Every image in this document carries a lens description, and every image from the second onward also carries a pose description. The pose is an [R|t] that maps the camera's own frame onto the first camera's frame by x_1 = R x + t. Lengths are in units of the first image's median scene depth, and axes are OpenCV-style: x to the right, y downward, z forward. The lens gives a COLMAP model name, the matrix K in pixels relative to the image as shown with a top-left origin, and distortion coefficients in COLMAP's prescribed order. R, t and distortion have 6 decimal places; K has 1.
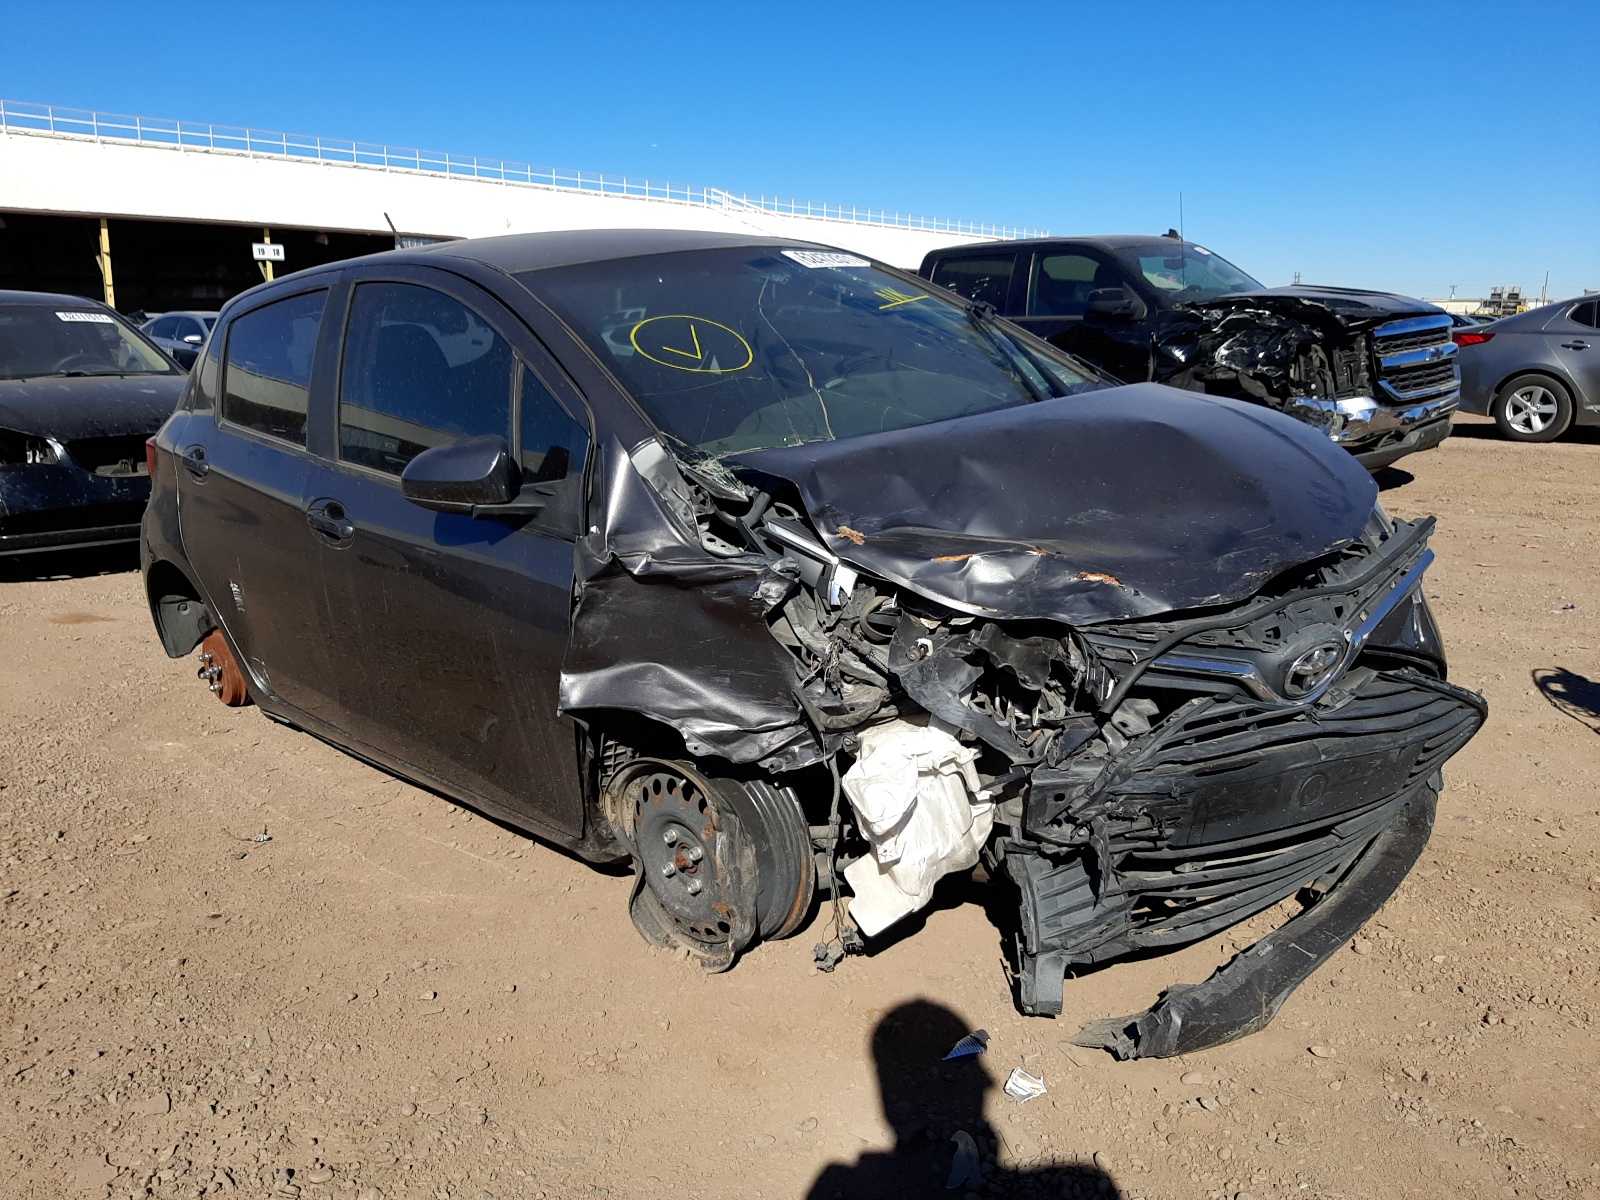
lens RADIAL K [[1239.0, 0, 806.2], [0, 1239.0, 603.3], [0, 0, 1]] dist [0.173726, -0.337071]
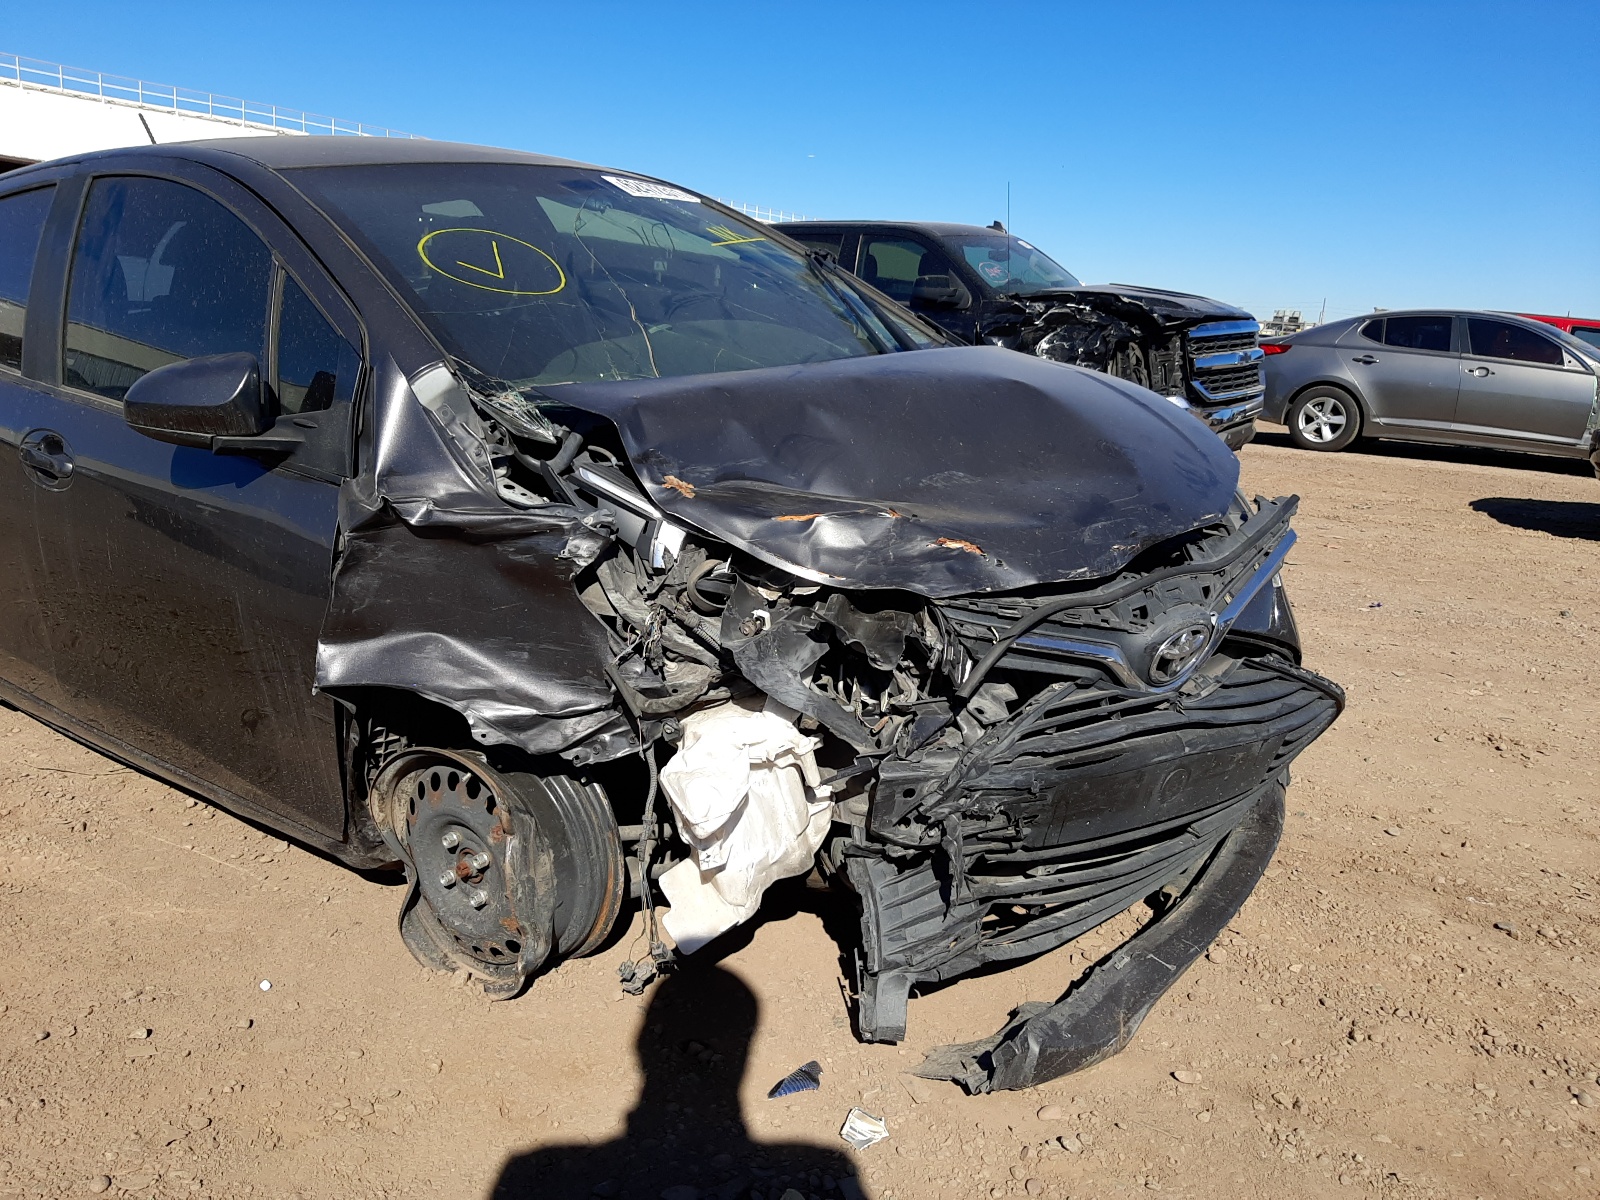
lens RADIAL K [[1239.0, 0, 806.2], [0, 1239.0, 603.3], [0, 0, 1]] dist [0.173726, -0.337071]
pose [[0.988512, 0.025094, 0.149048, -0.002595], [-0.026275, 0.999637, 0.005961, 0.017082], [-0.148844, -0.009809, 0.988812, 0.137479]]
